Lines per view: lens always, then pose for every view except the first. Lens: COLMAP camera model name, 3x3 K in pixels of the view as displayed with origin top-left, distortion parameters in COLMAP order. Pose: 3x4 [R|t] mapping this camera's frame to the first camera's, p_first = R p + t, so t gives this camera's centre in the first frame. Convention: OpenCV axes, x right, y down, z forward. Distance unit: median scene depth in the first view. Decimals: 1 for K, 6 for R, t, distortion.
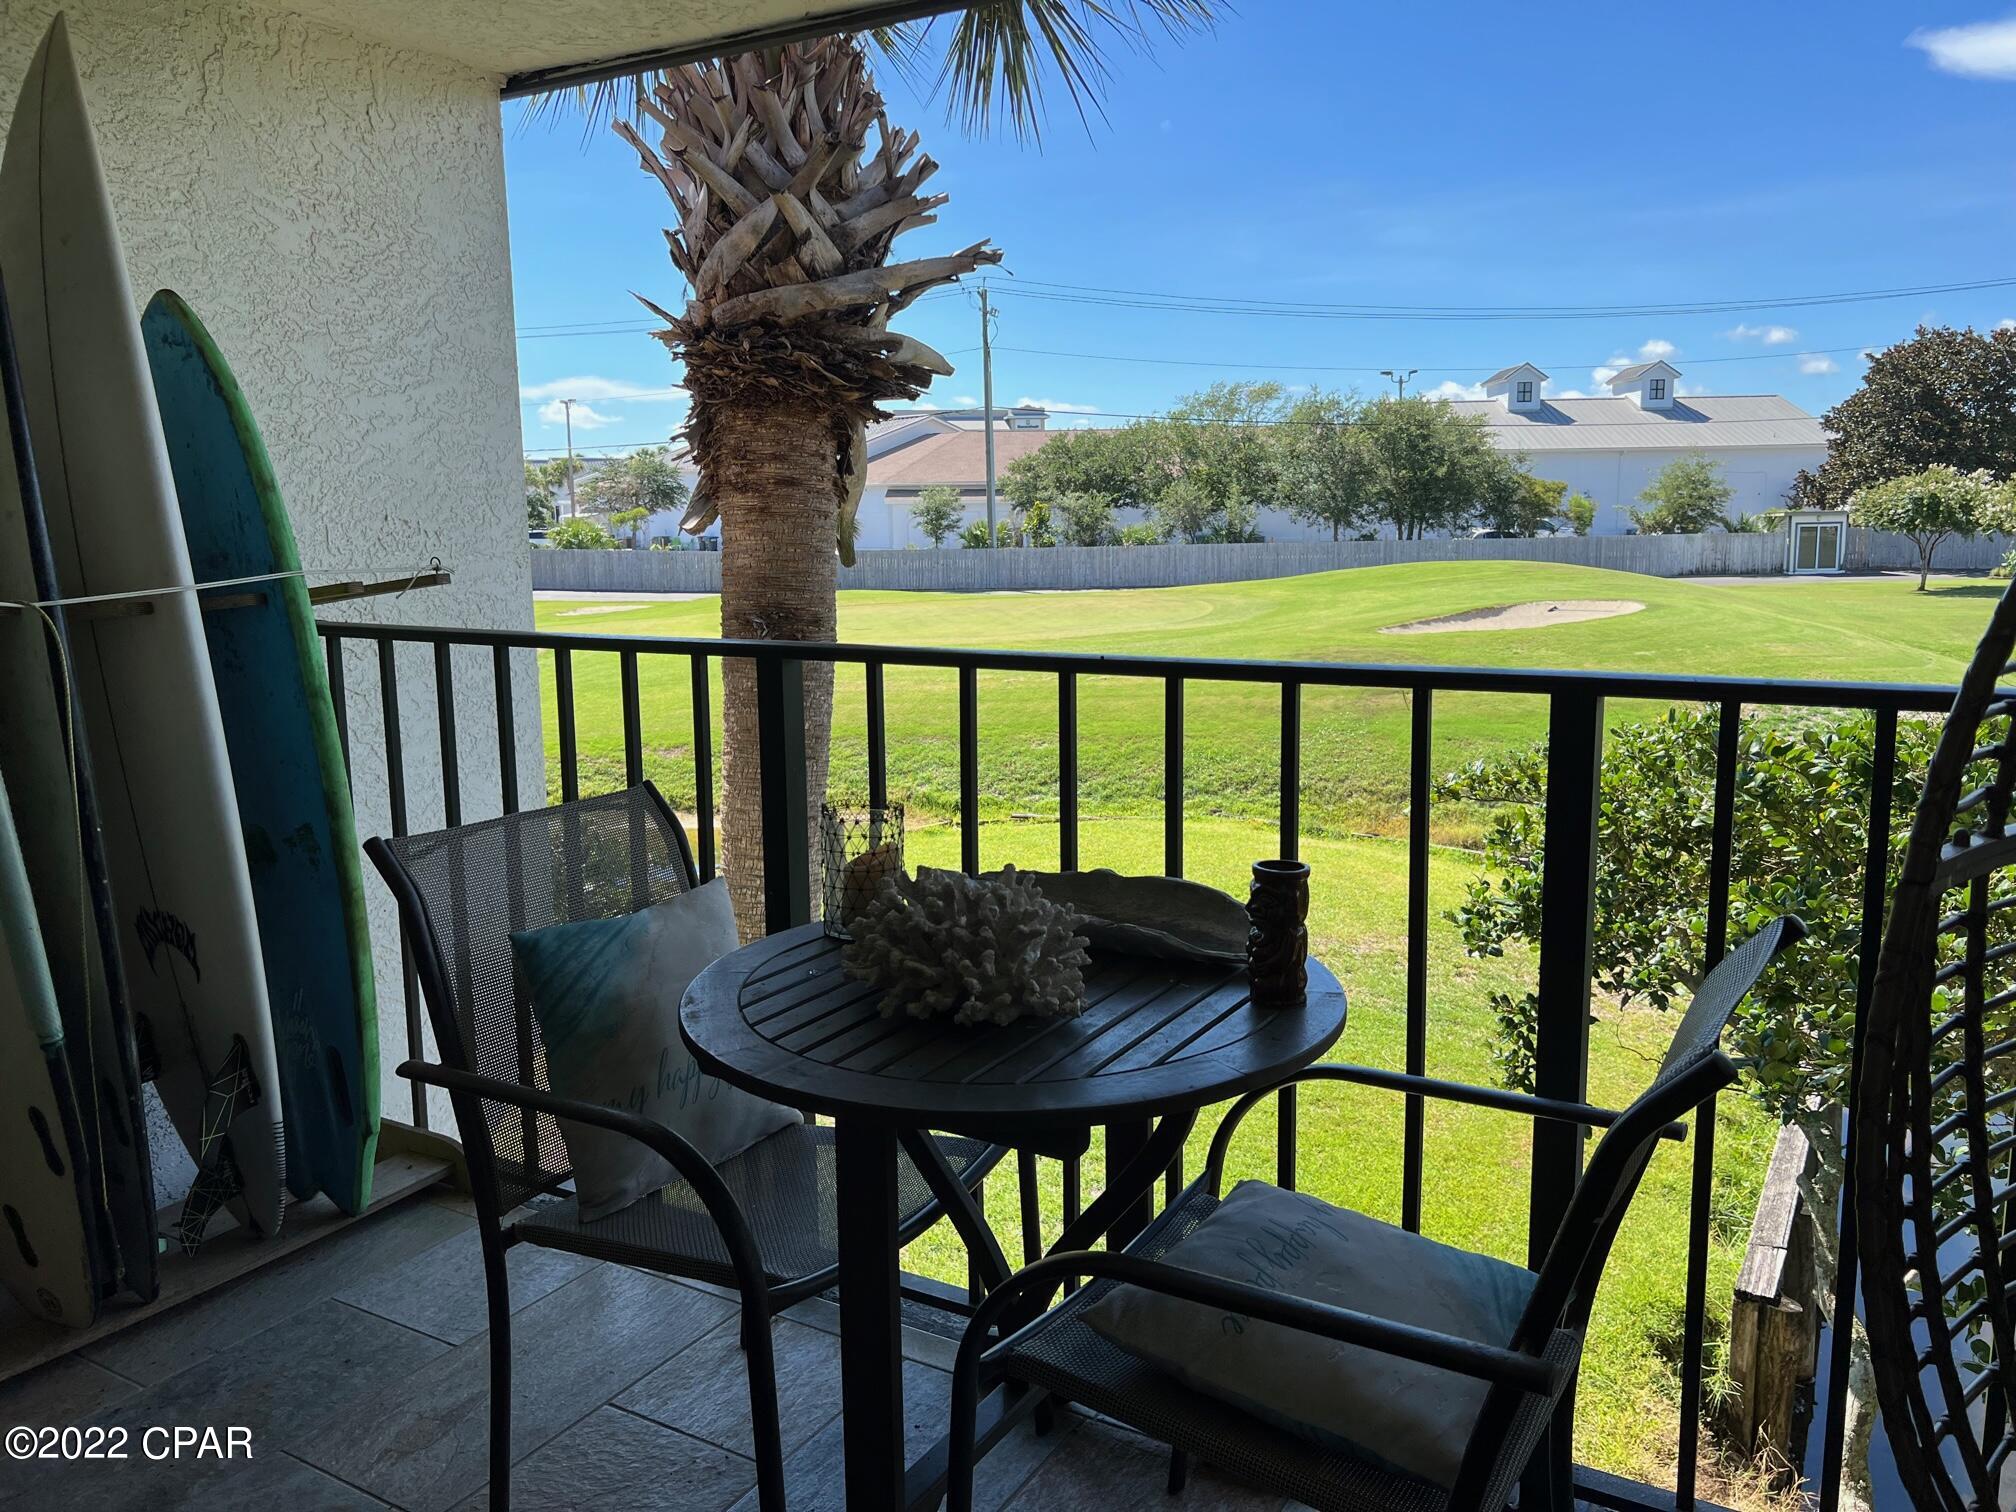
lens RADIAL K [[1514.6, 0, 1028.6], [0, 1514.6, 739.9], [0, 0, 1]] dist [0.054840, -0.068031]
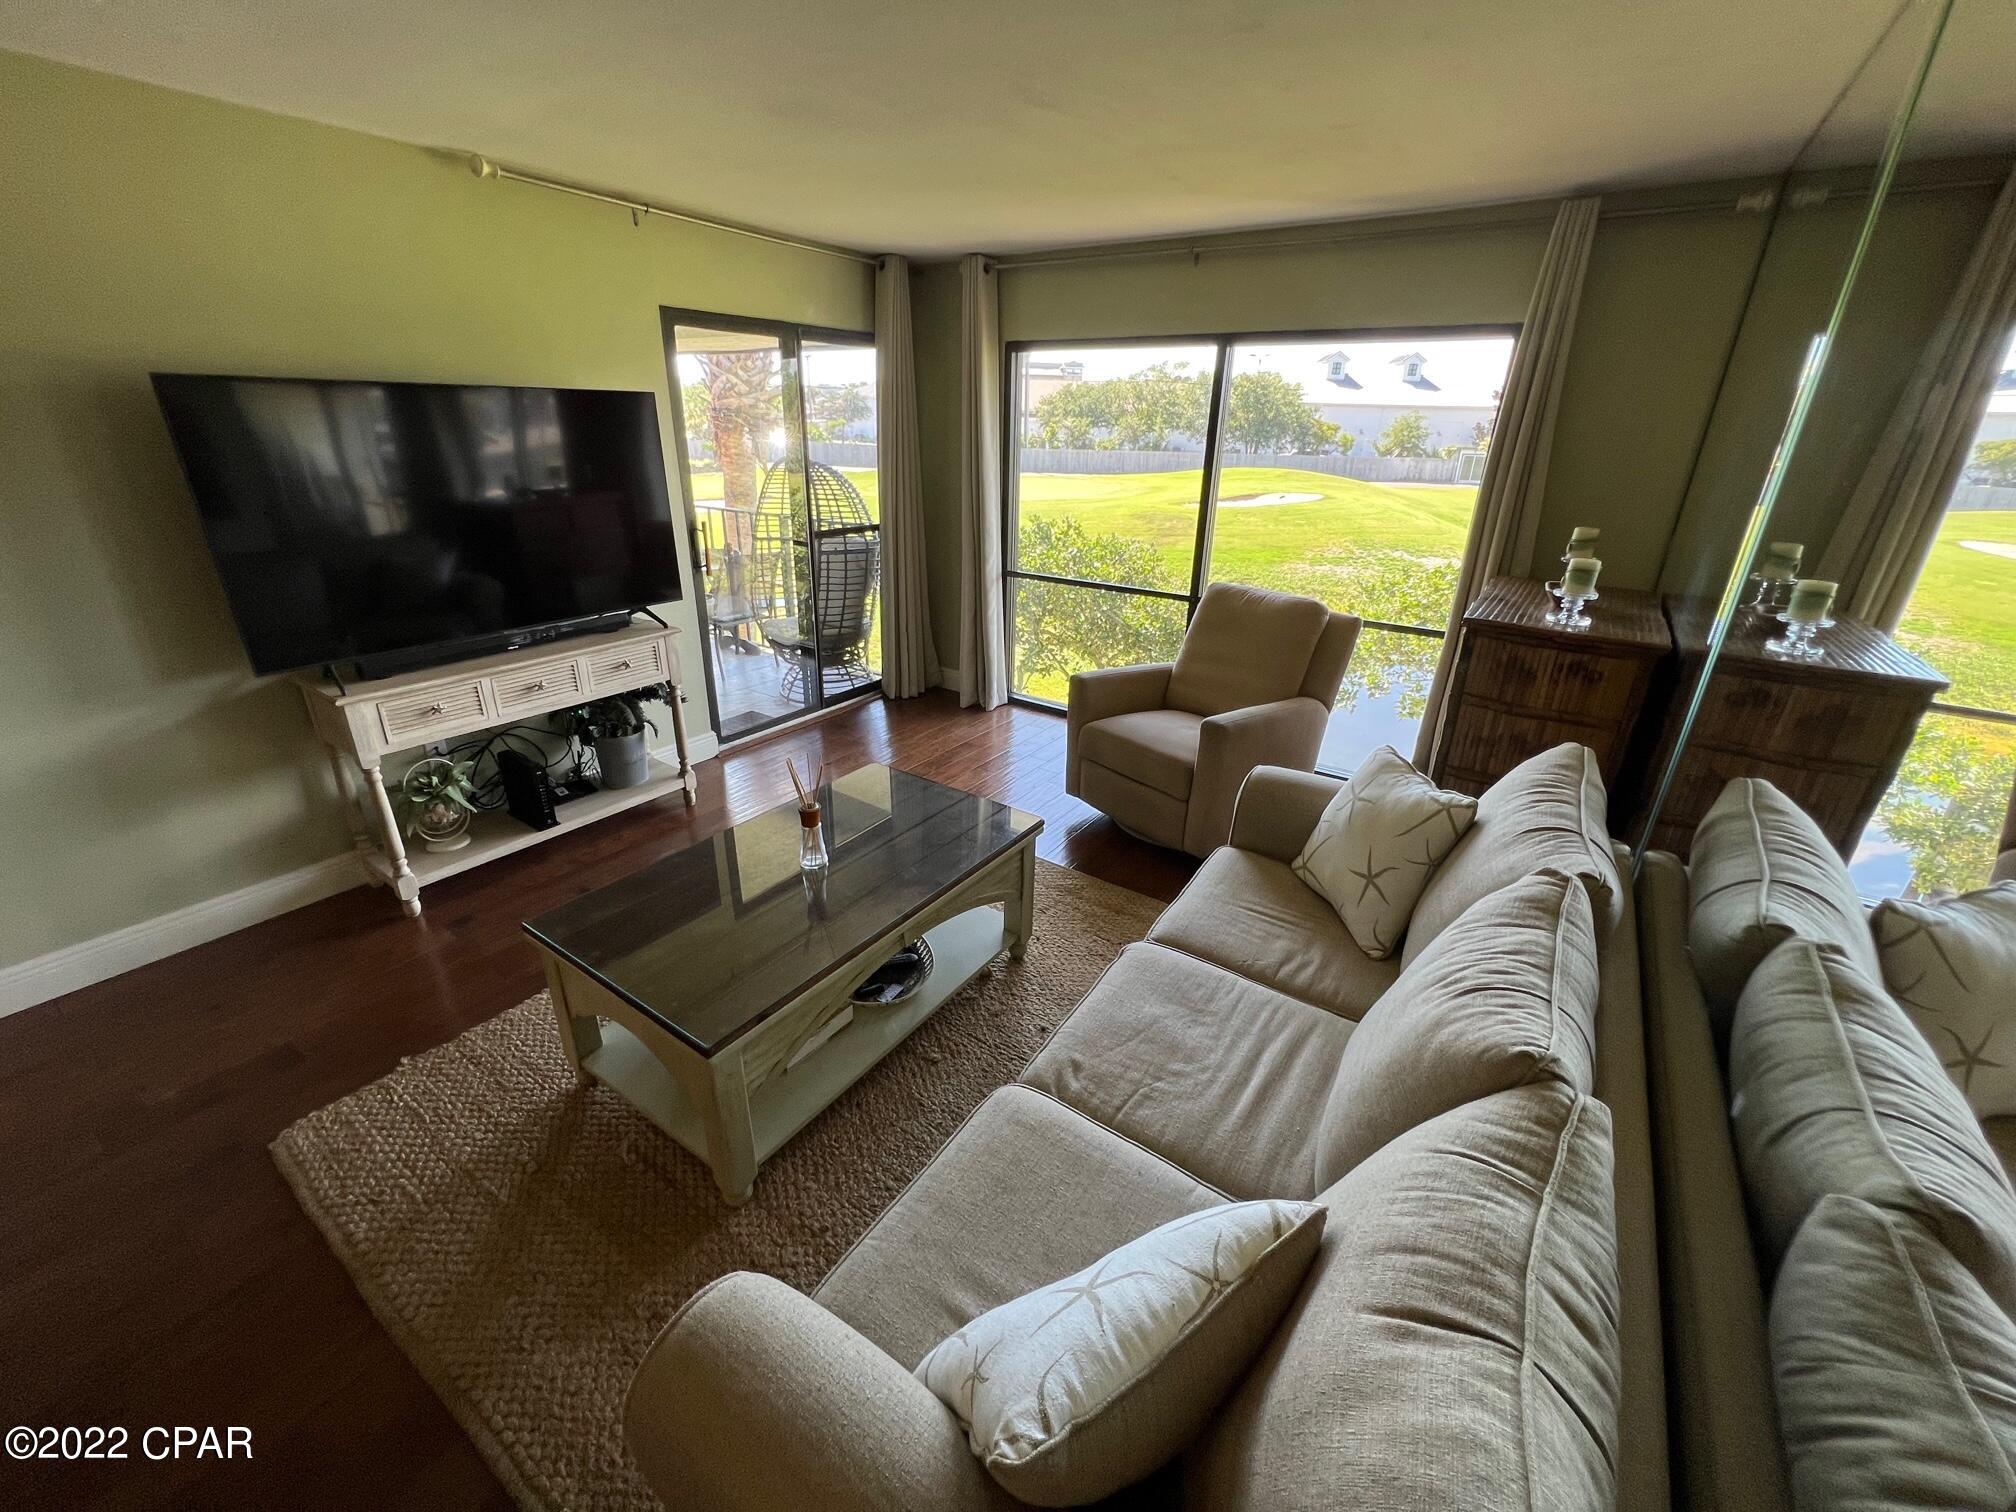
lens RADIAL K [[809.4, 0, 1011.5], [0, 809.4, 752.3], [0, 0, 1]] dist [-0.005344, 0.001918]
pose [[0.996290, 0.063574, -0.058007, 0.447682], [-0.048088, 0.970219, 0.237408, 0.019620], [0.071373, -0.233737, 0.969677, -0.676618]]
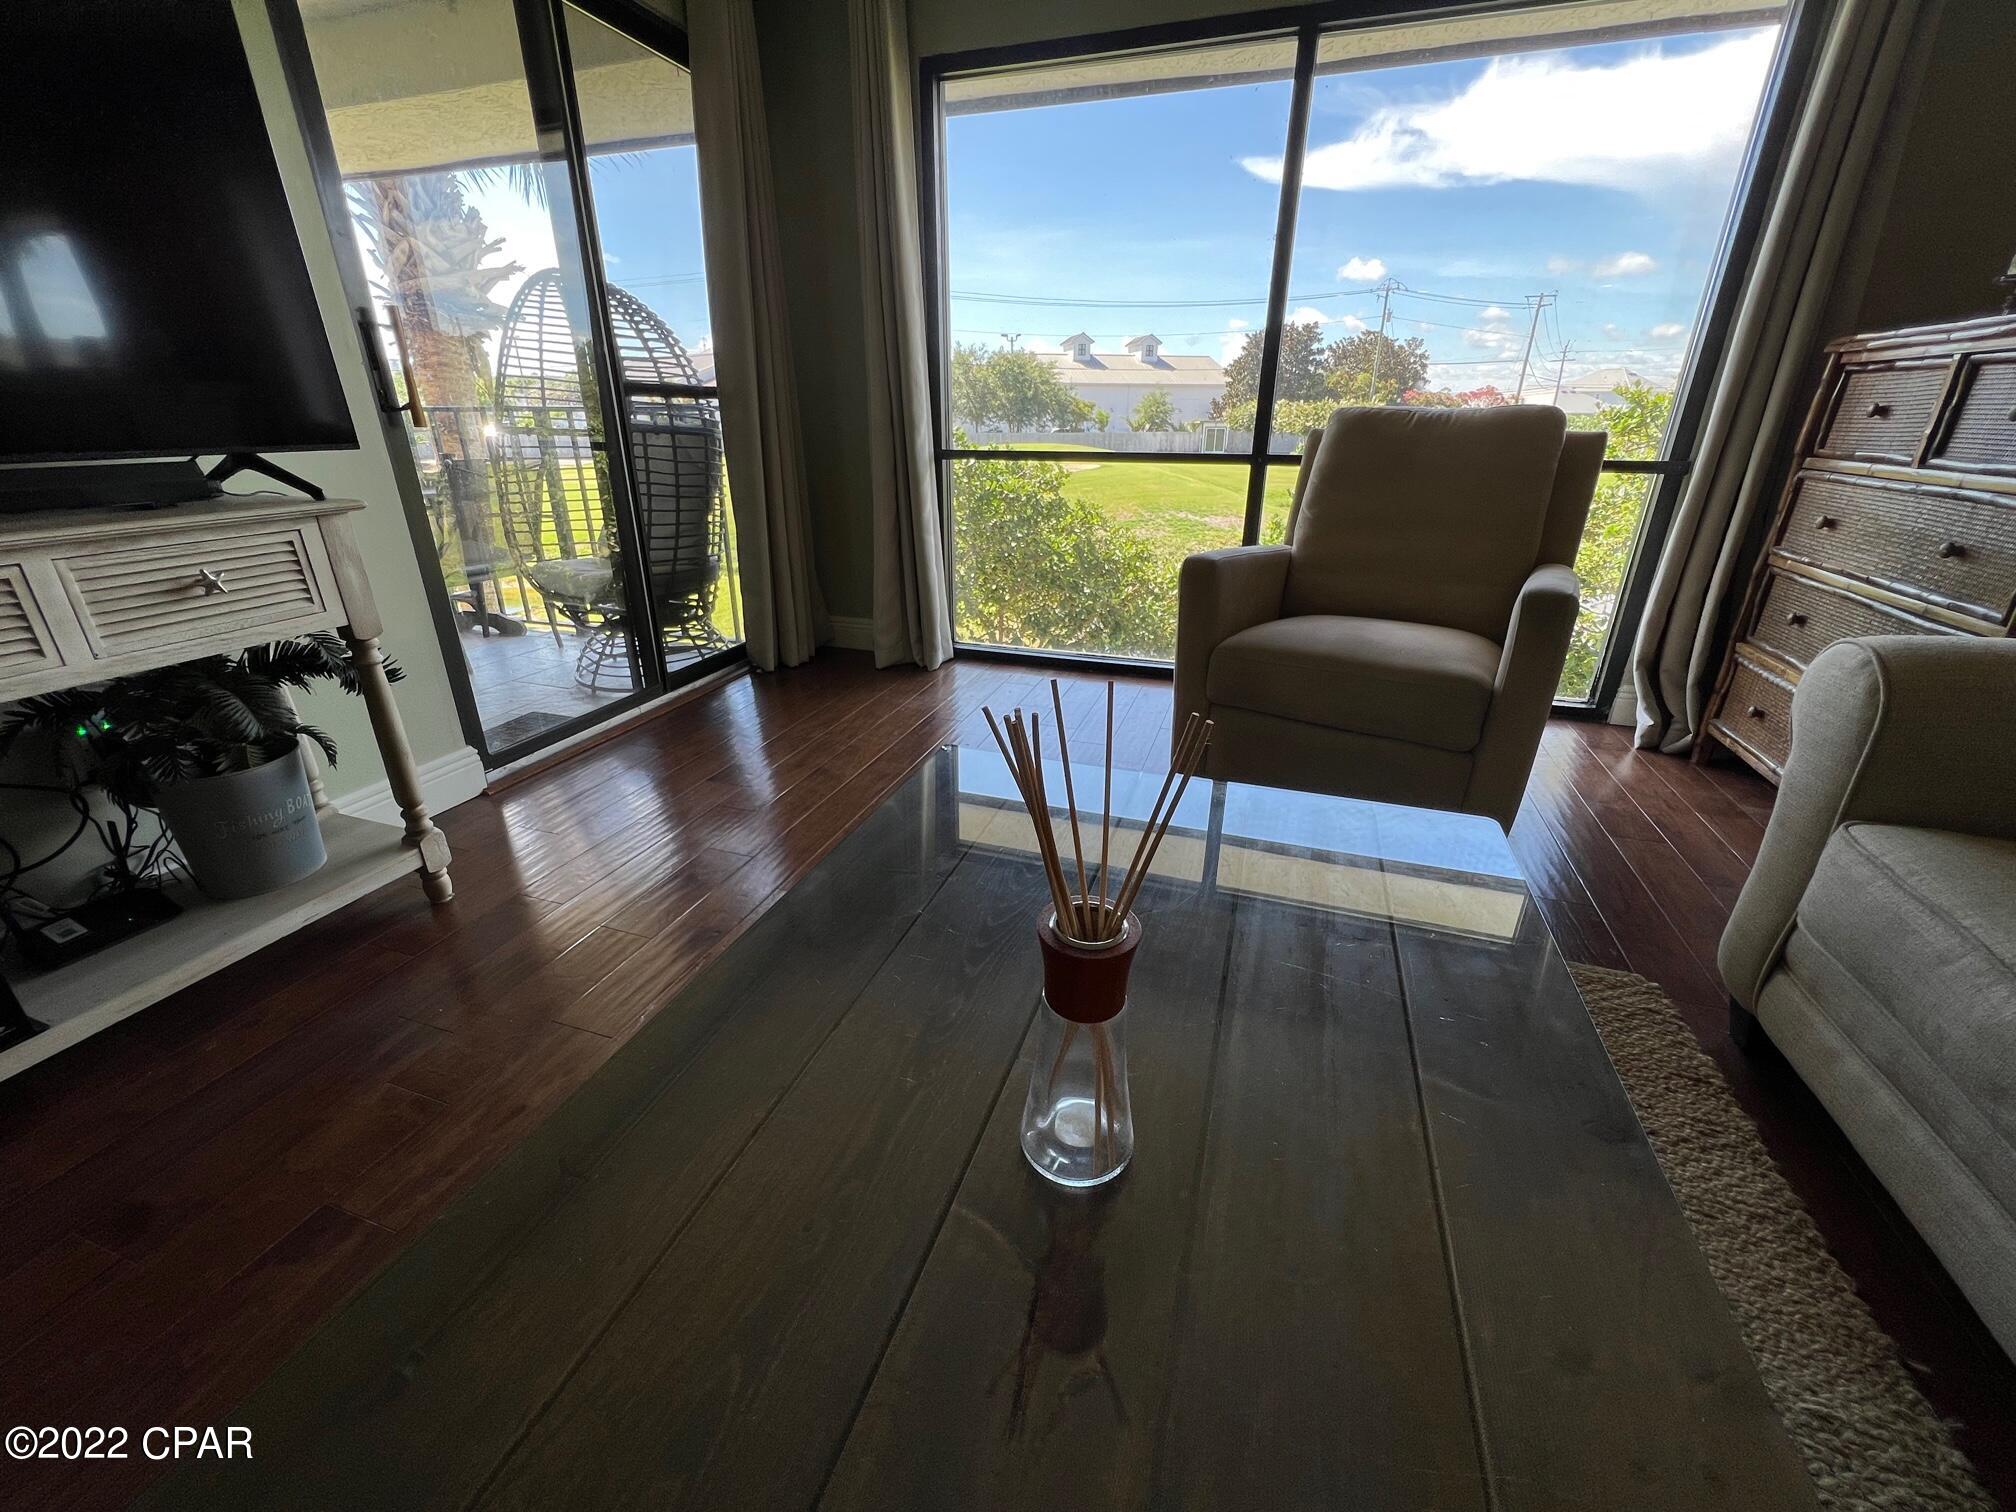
lens RADIAL K [[809.4, 0, 1008.0], [0, 809.4, 752.1], [0, 0, 1]] dist [-0.005344, 0.001918]
pose [[0.979856, -0.060802, 0.190223, 0.319466], [0.013157, 0.970110, 0.242308, 0.096373], [-0.199270, -0.234924, 0.951369, -0.412773]]
